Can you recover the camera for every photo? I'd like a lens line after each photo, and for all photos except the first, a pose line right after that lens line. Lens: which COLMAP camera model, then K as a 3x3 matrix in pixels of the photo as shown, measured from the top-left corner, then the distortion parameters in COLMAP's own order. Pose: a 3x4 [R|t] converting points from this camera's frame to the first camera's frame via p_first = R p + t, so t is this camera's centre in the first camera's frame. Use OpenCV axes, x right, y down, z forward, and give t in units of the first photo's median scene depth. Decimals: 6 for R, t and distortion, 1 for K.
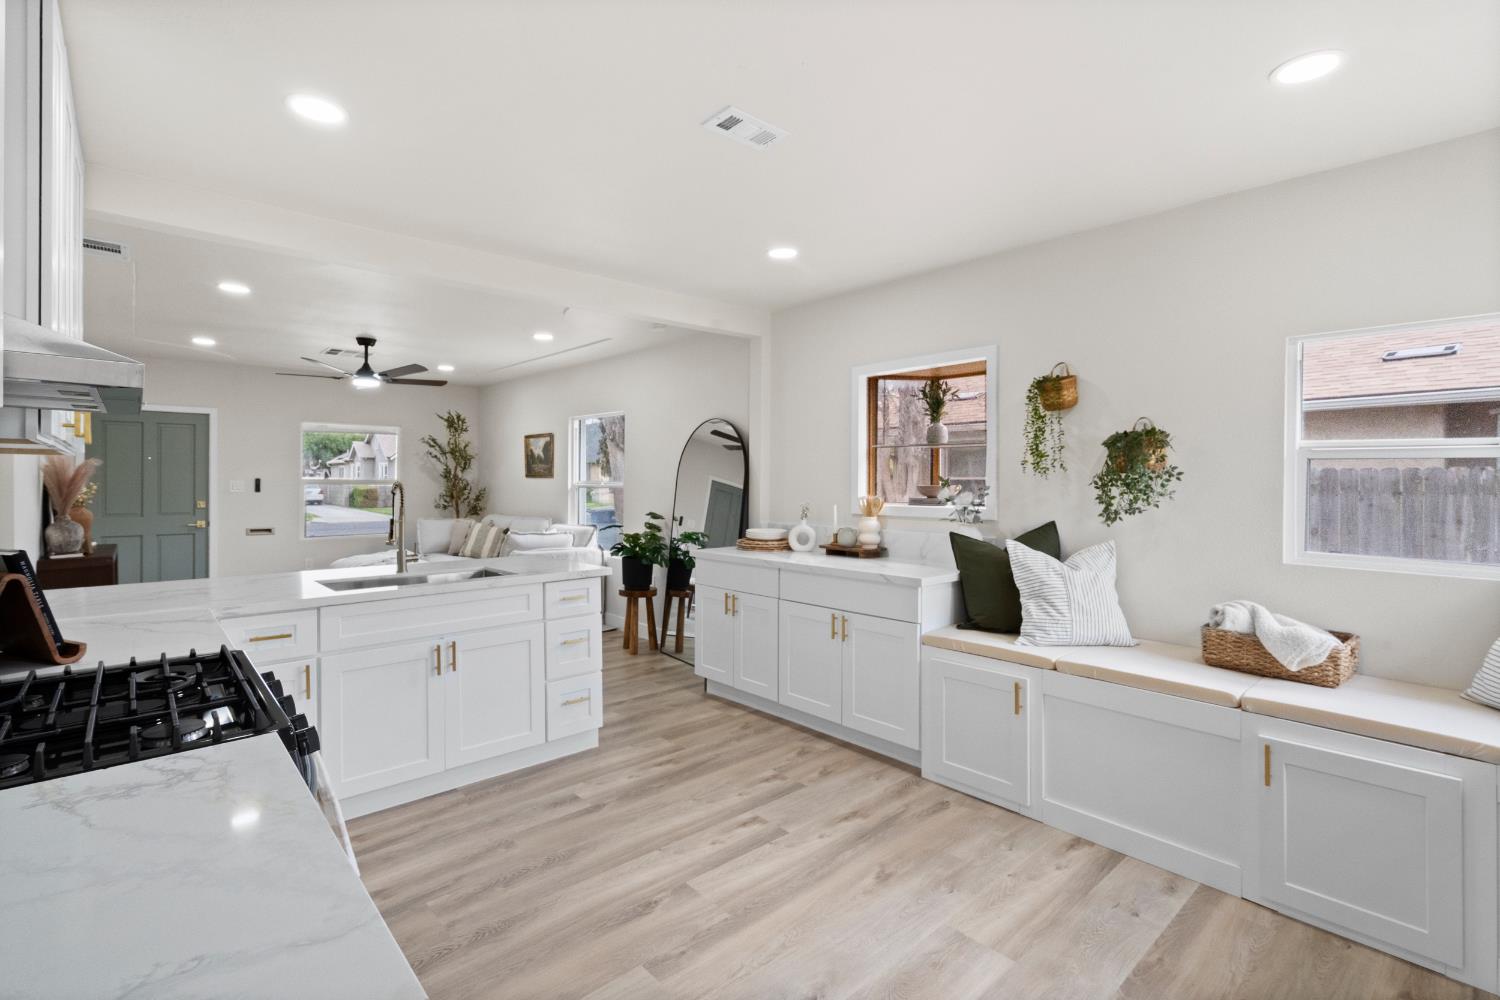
lens RADIAL K [[695.2, 0, 748.3], [0, 695.2, 476.6], [0, 0, 1]] dist [-0.000884, -0.000074]
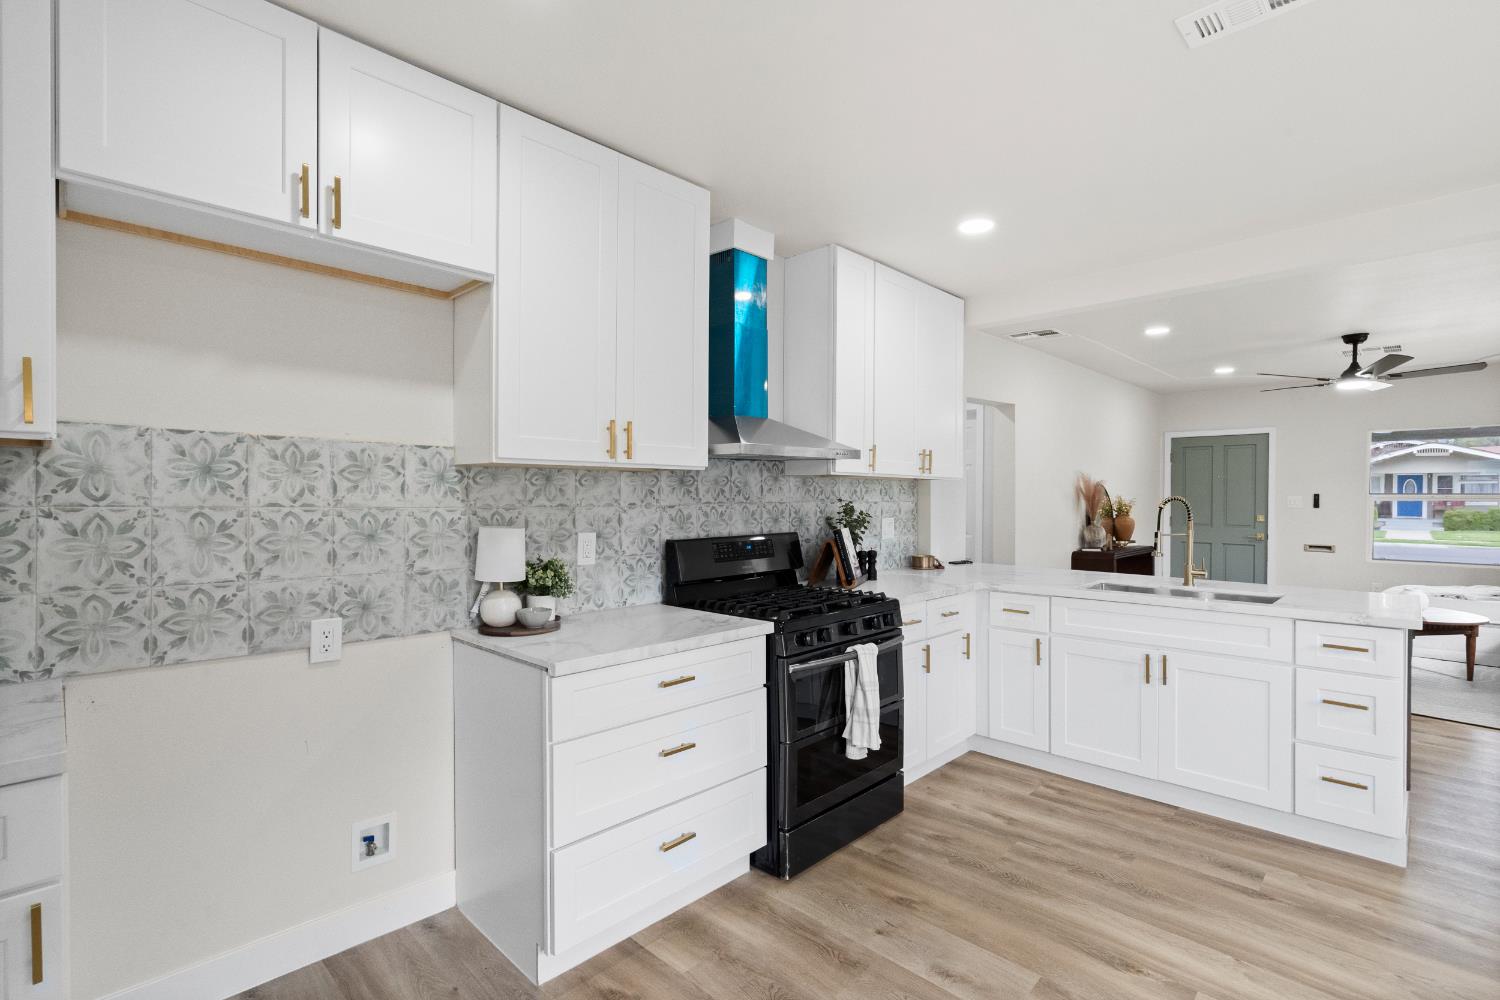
lens RADIAL K [[691.6, 0, 750.0], [0, 691.6, 500.0], [0, 0, 1]] dist [0.000513, 0.000117]
pose [[0.070906, 0.007853, -0.997452, 0.548614], [0.003285, 0.999962, 0.008107, 0.001998], [0.997478, -0.003851, 0.070878, 0.344929]]
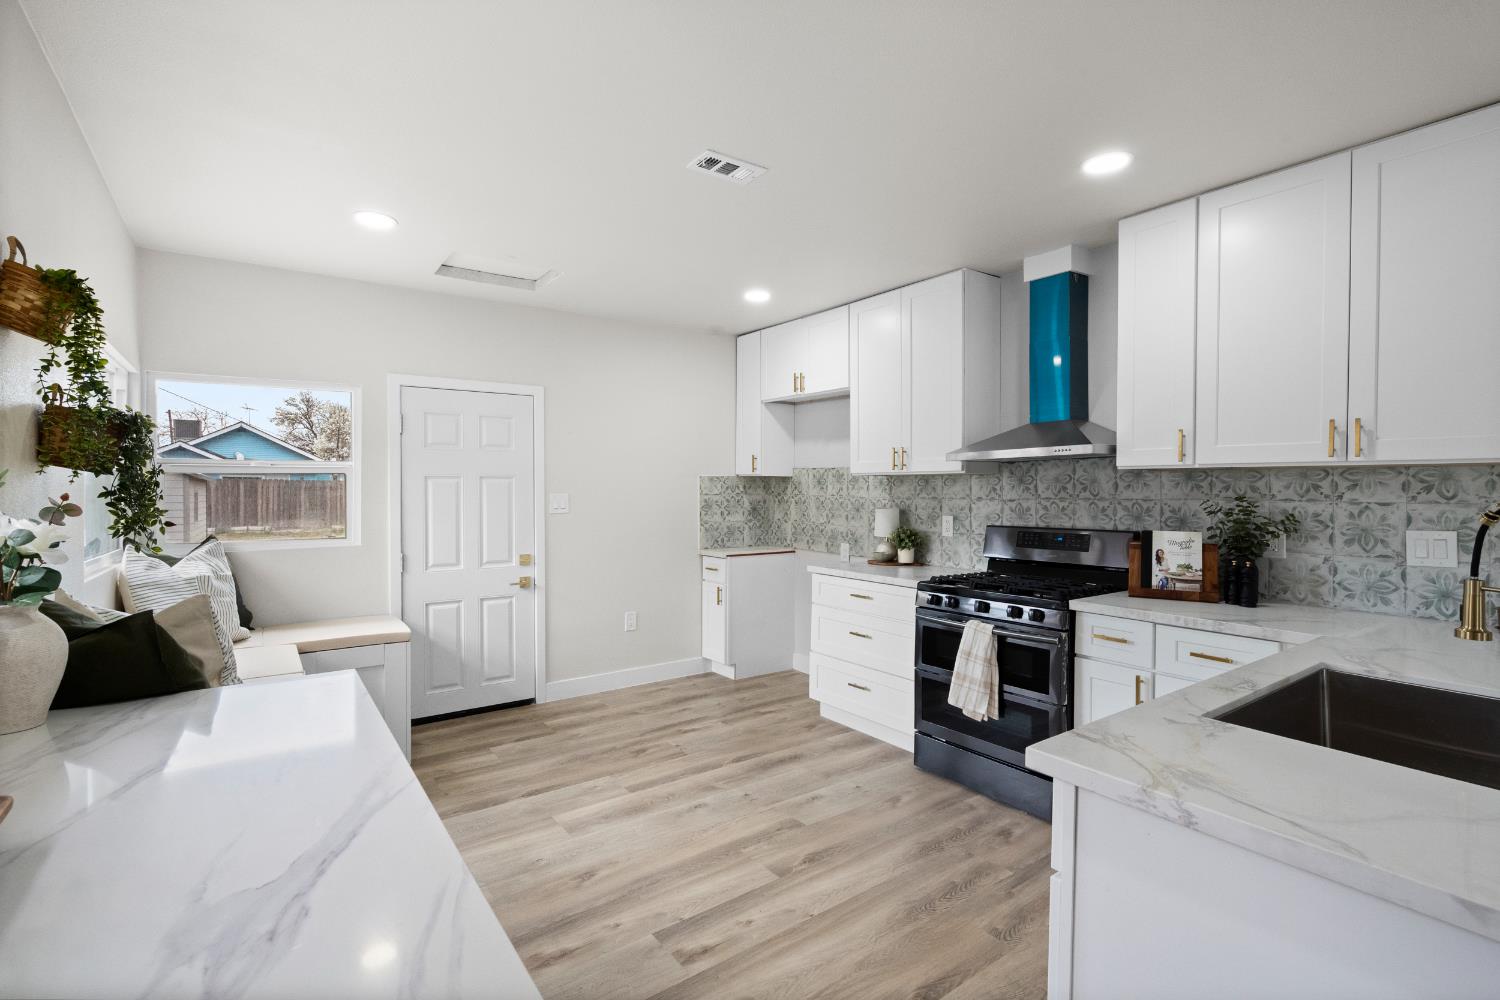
lens RADIAL K [[691.6, 0, 750.0], [0, 691.6, 500.0], [0, 0, 1]] dist [0.000513, 0.000117]
pose [[-0.995346, -0.005907, 0.096187, -0.115641], [-0.005360, 0.999968, 0.005945, 0.013547], [-0.096219, 0.005401, -0.995346, 1.645176]]
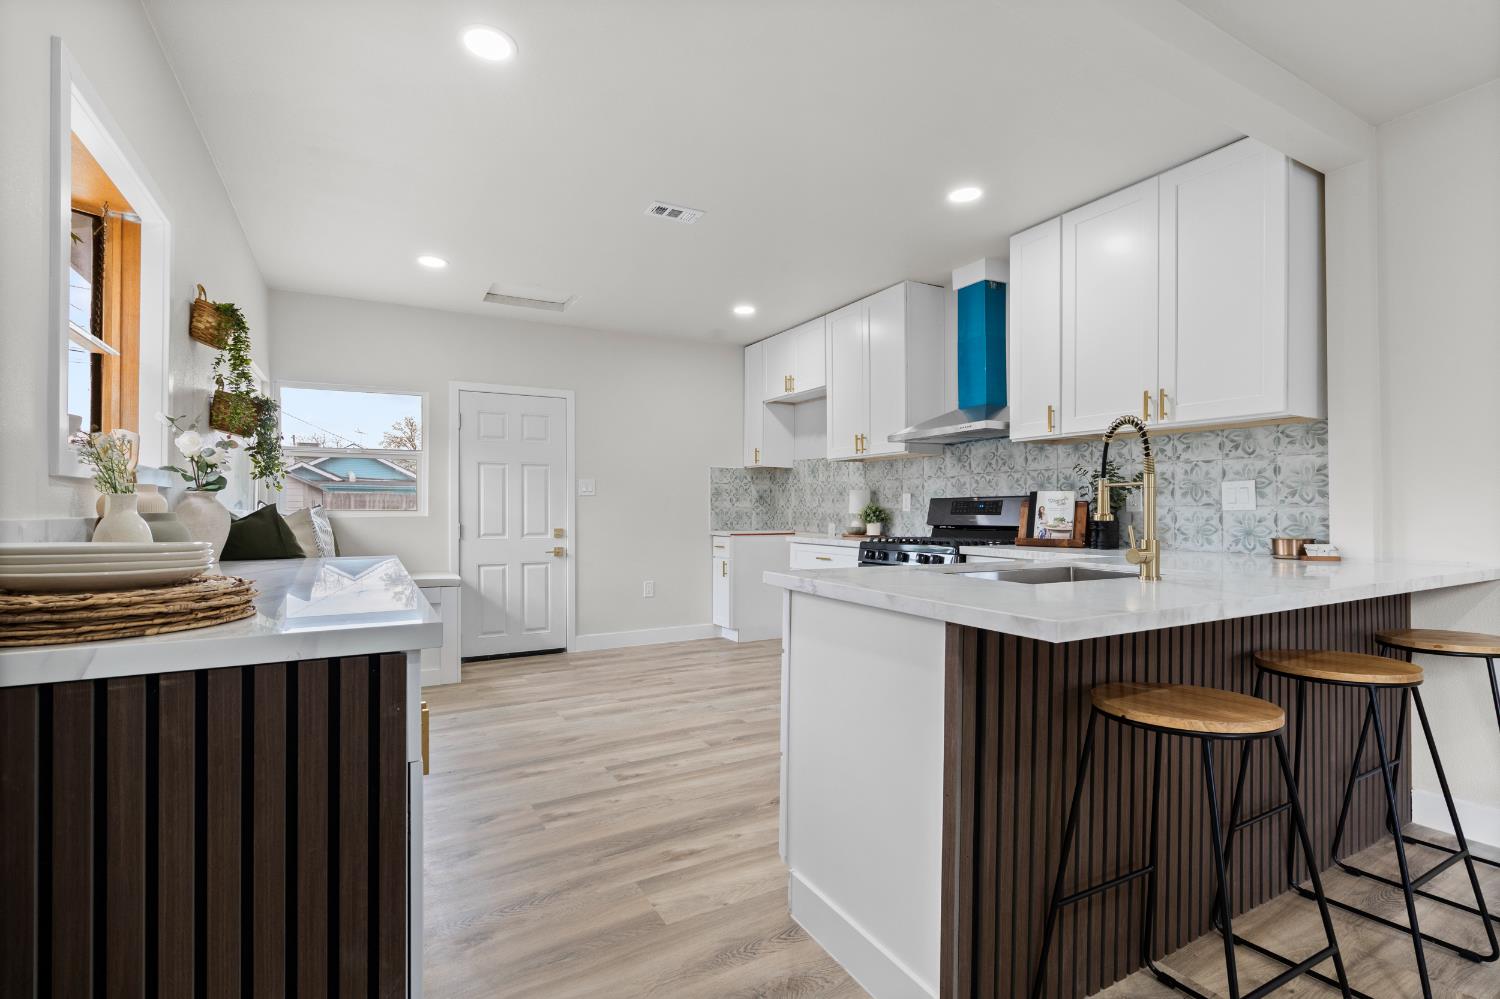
lens RADIAL K [[692.7, 0, 753.8], [0, 692.7, 511.7], [0, 0, 1]] dist [-0.000328, 0.000021]
pose [[-0.978464, -0.004096, 0.206377, -0.367657], [-0.005435, 0.999968, -0.005921, 0.106917], [-0.206347, -0.006915, -0.978455, 1.880961]]
